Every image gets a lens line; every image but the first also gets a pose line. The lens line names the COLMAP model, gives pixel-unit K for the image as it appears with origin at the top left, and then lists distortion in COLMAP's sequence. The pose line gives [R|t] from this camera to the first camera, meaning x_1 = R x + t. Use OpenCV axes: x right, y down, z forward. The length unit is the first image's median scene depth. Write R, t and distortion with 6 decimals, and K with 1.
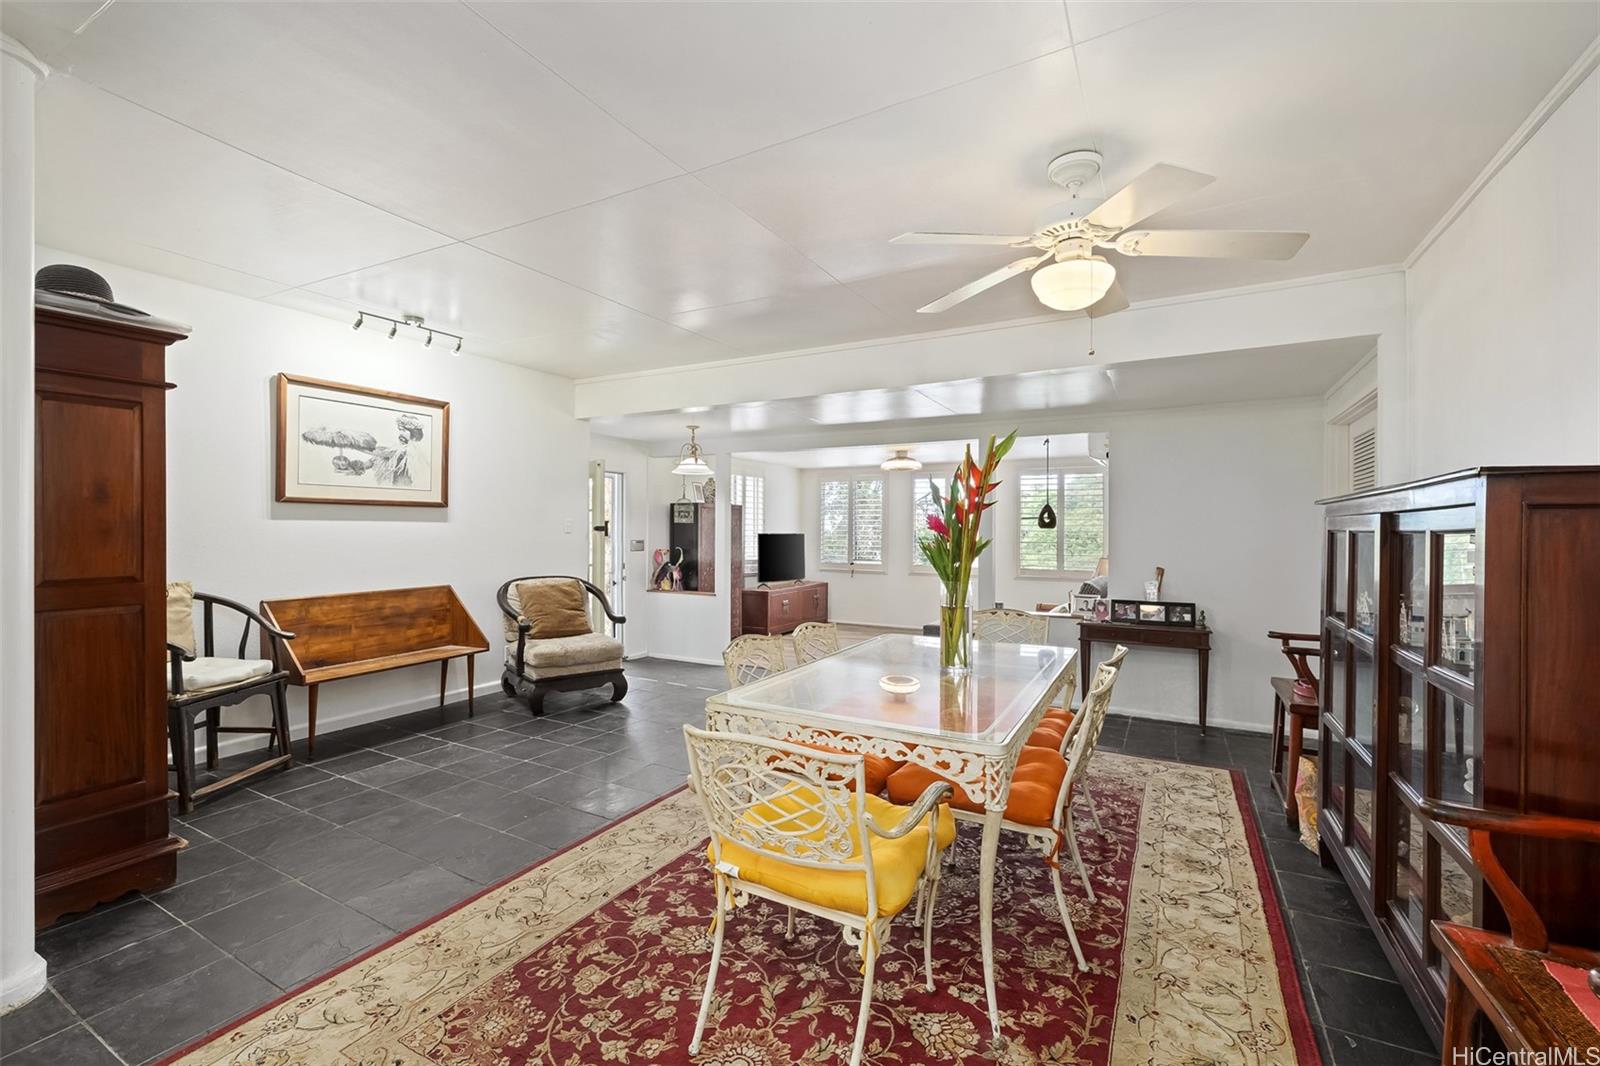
lens RADIAL K [[674.2, 0, 796.3], [0, 674.2, 531.9], [0, 0, 1]] dist [-0.000626, -0.000437]
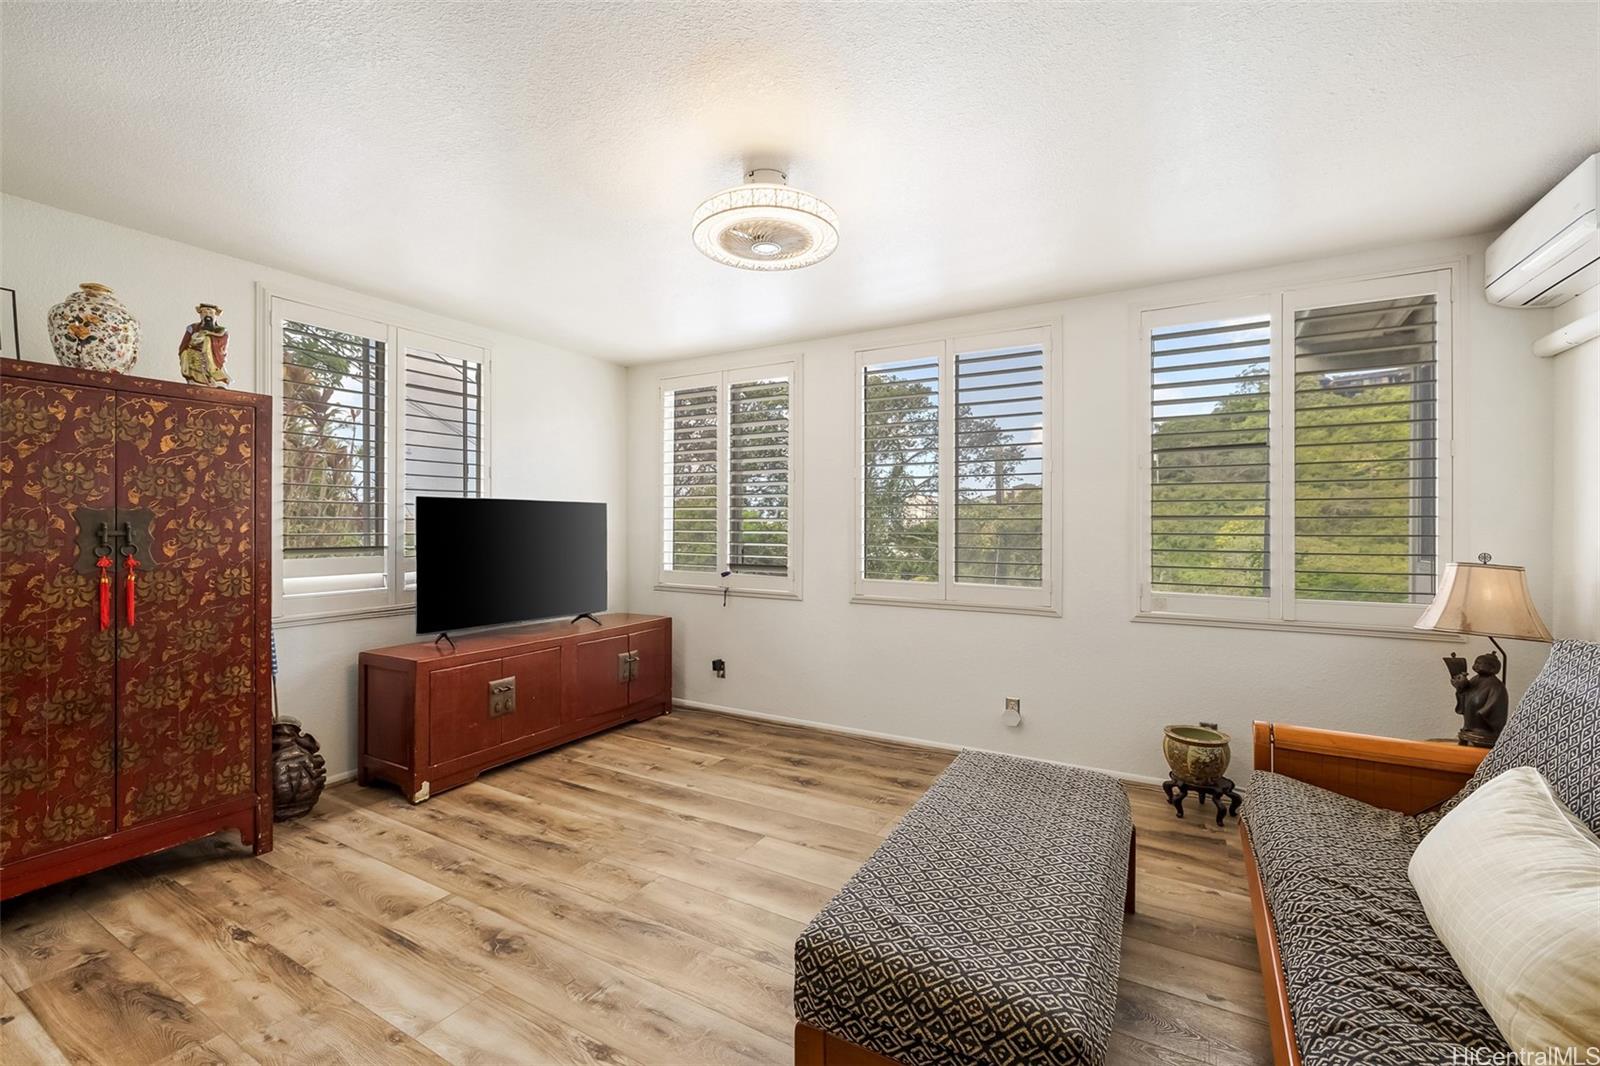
lens RADIAL K [[680.3, 0, 800.6], [0, 680.3, 528.4], [0, 0, 1]] dist [-0.002489, -0.000194]
pose [[0.999973, -0.004885, -0.005556, 0.293887], [0.004864, 0.999981, -0.003727, 0.042630], [0.005574, 0.003700, 0.999978, 1.252845]]
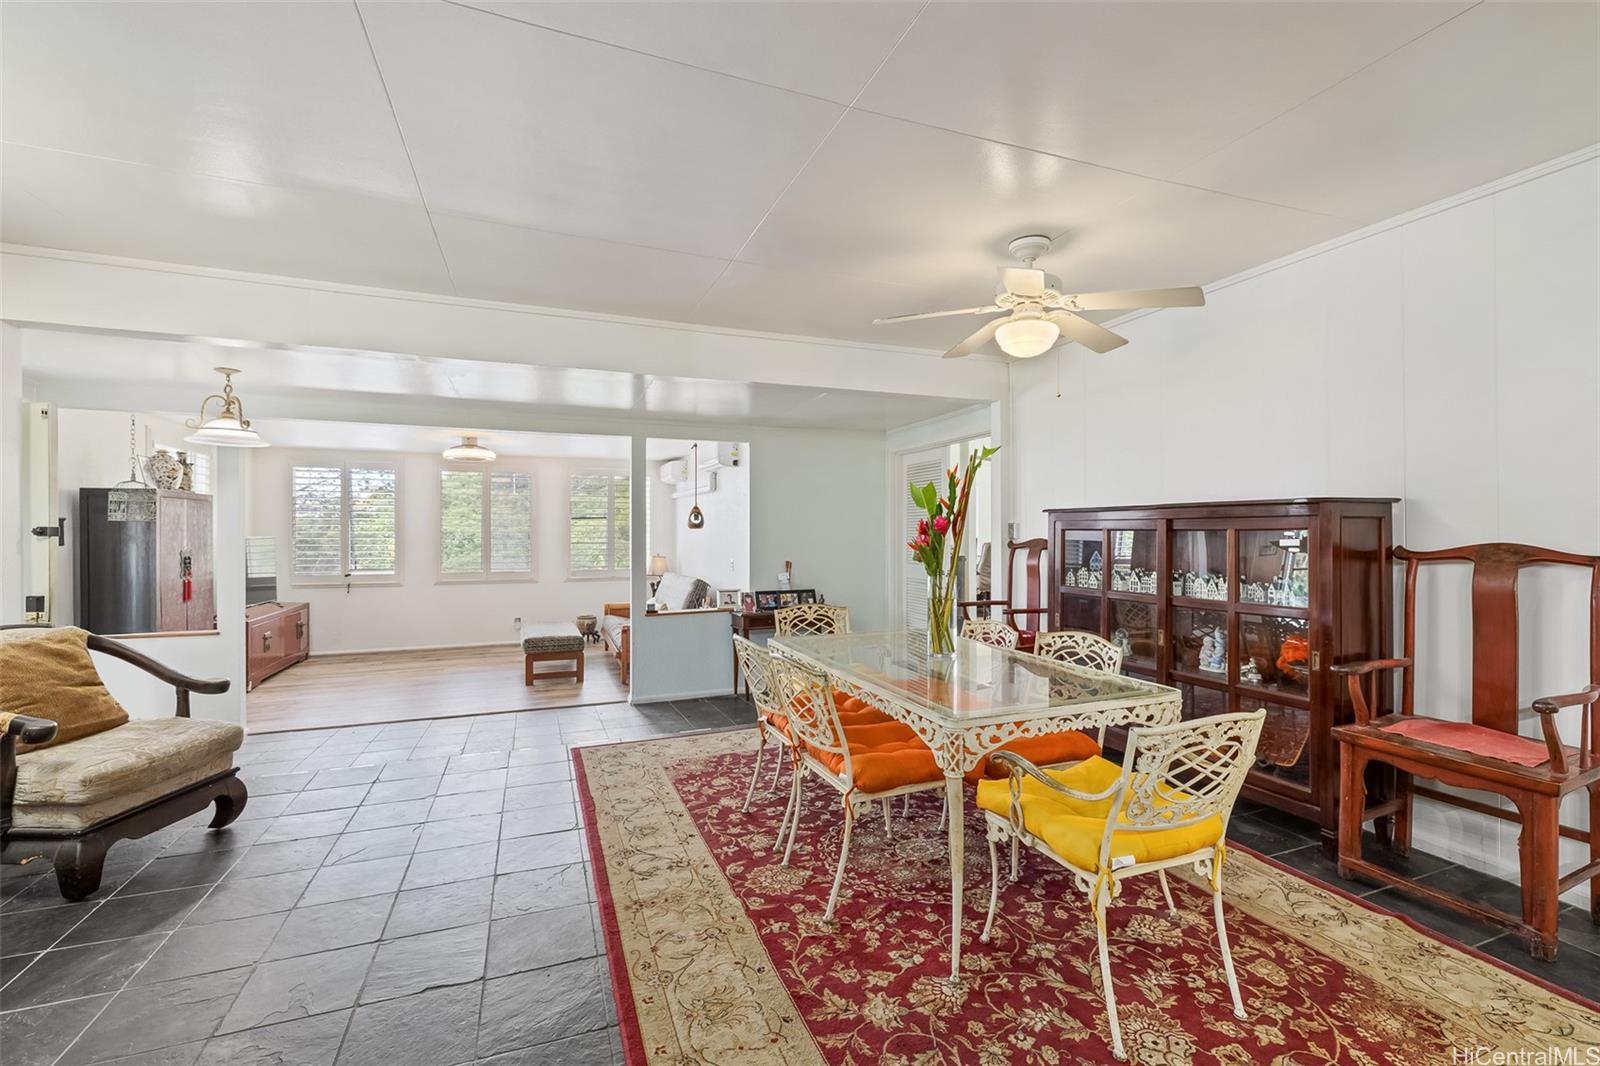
lens RADIAL K [[680.3, 0, 800.6], [0, 680.3, 528.4], [0, 0, 1]] dist [-0.002489, -0.000194]
pose [[0.635720, -0.002357, 0.771916, -0.411015], [0.006246, 0.999978, -0.002091, -0.002974], [-0.771895, 0.006151, 0.635721, 0.243093]]
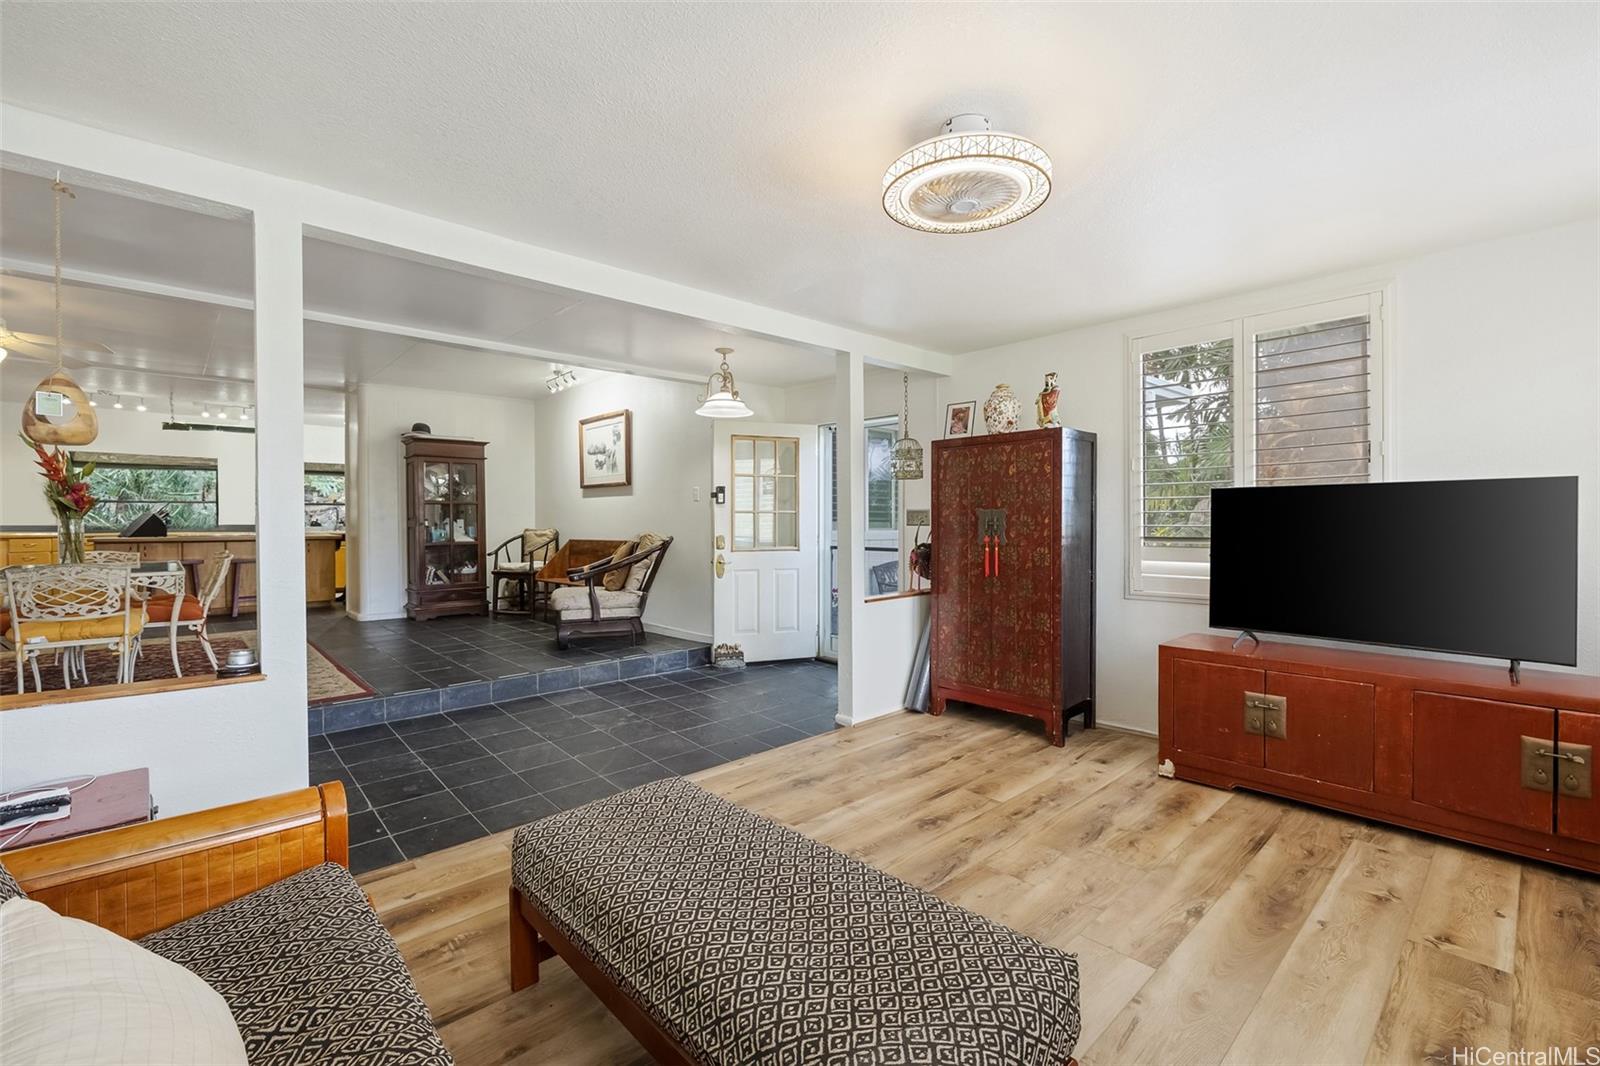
lens RADIAL K [[674.2, 0, 796.3], [0, 674.2, 531.9], [0, 0, 1]] dist [-0.000626, -0.000437]
pose [[-0.310028, 0.005014, -0.950714, 0.703430], [-0.007523, 0.999942, 0.007727, 0.047911], [0.950698, 0.009548, -0.309972, 1.765826]]
